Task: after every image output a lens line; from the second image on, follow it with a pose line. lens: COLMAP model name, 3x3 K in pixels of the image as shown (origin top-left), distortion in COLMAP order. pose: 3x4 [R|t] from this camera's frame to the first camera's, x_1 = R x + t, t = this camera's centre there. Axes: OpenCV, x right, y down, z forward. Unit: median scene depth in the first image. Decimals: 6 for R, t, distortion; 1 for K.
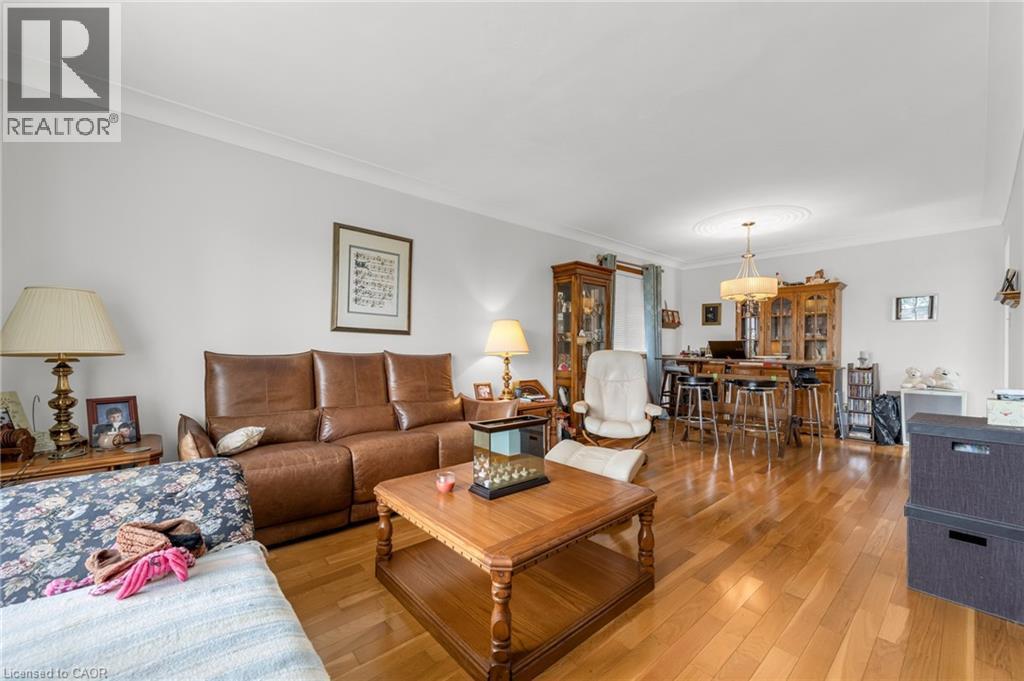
lens RADIAL K [[407.7, 0, 511.9], [0, 407.7, 351.9], [0, 0, 1]] dist [-0.001007, -0.000022]
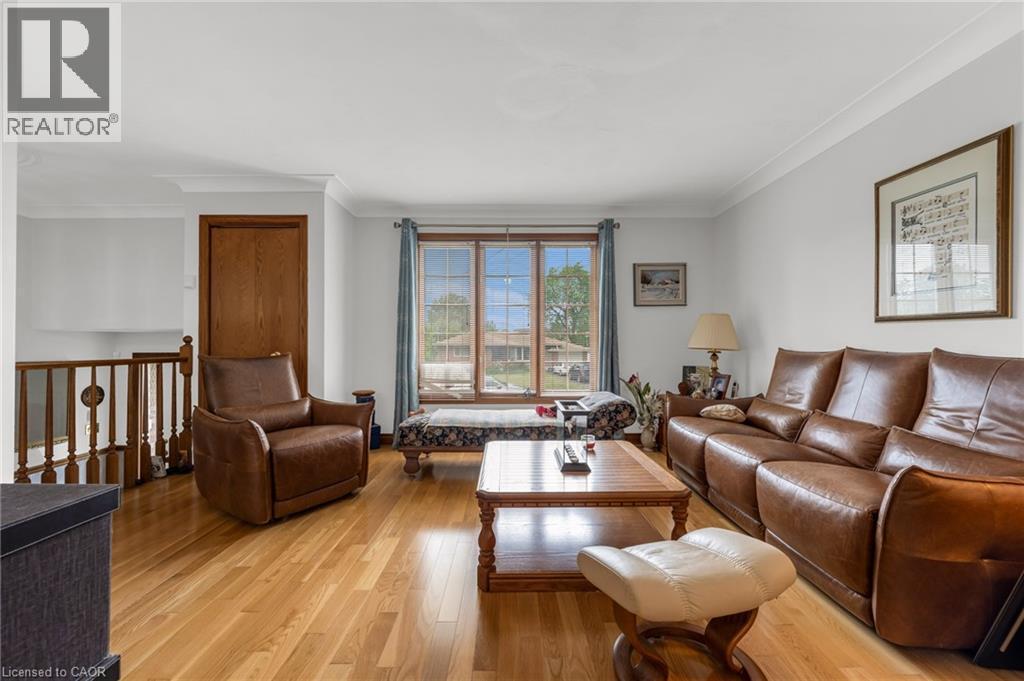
lens RADIAL K [[405.1, 0, 509.7], [0, 405.1, 342.0], [0, 0, 1]] dist [0.000045, 0.000073]
pose [[-0.657259, -0.013997, -0.753535, 0.567830], [-0.013797, 0.999883, -0.006539, -0.000001], [0.753538, 0.006098, -0.657376, 0.929467]]
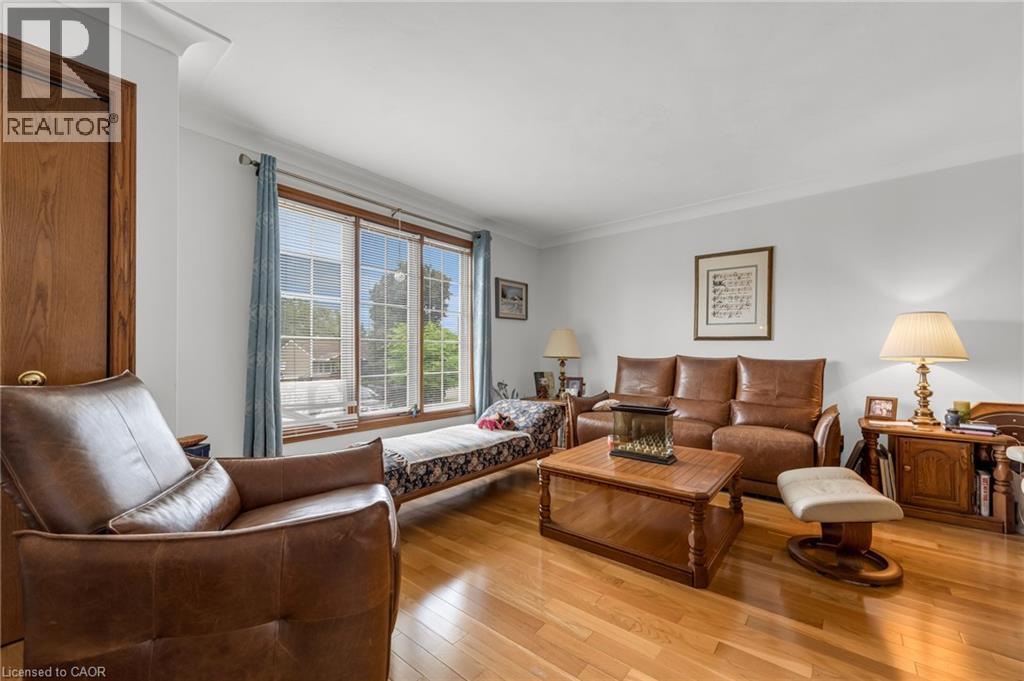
lens RADIAL K [[407.7, 0, 511.9], [0, 407.7, 351.9], [0, 0, 1]] dist [-0.001007, -0.000022]
pose [[0.157677, -0.014445, -0.987385, 0.700899], [-0.007174, 0.999850, -0.015773, 0.009074], [0.987465, 0.009571, 0.157549, 0.213960]]
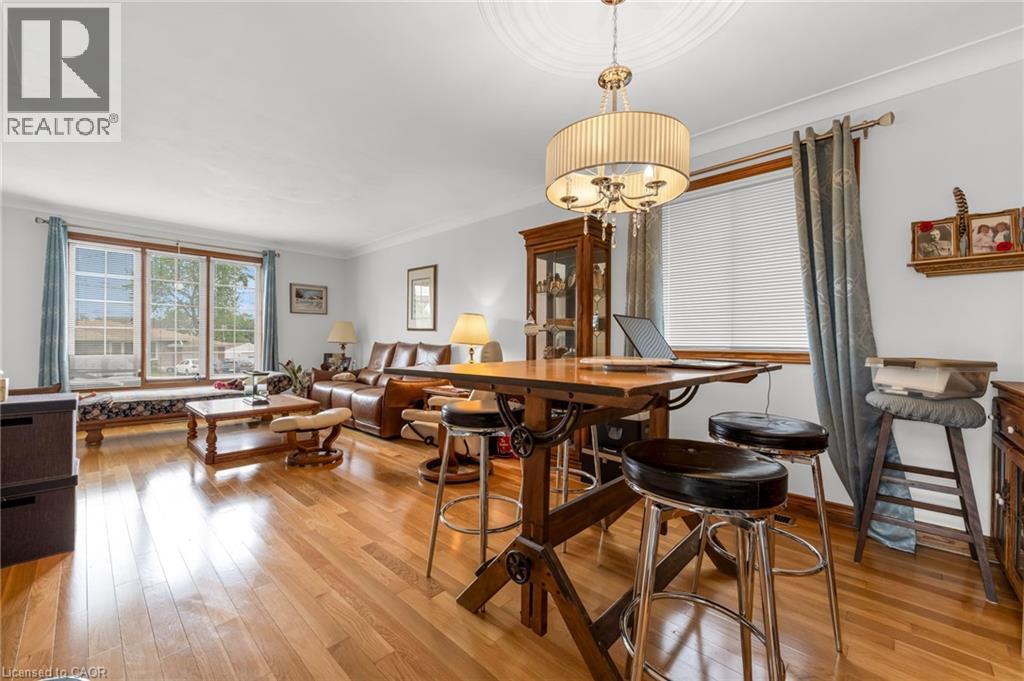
lens RADIAL K [[405.1, 0, 509.7], [0, 405.1, 342.0], [0, 0, 1]] dist [0.000045, 0.000073]
pose [[0.092026, -0.007316, -0.995730, 1.279196], [-0.017204, 0.999812, -0.008936, 0.005830], [0.995608, 0.017953, 0.091883, 1.213150]]
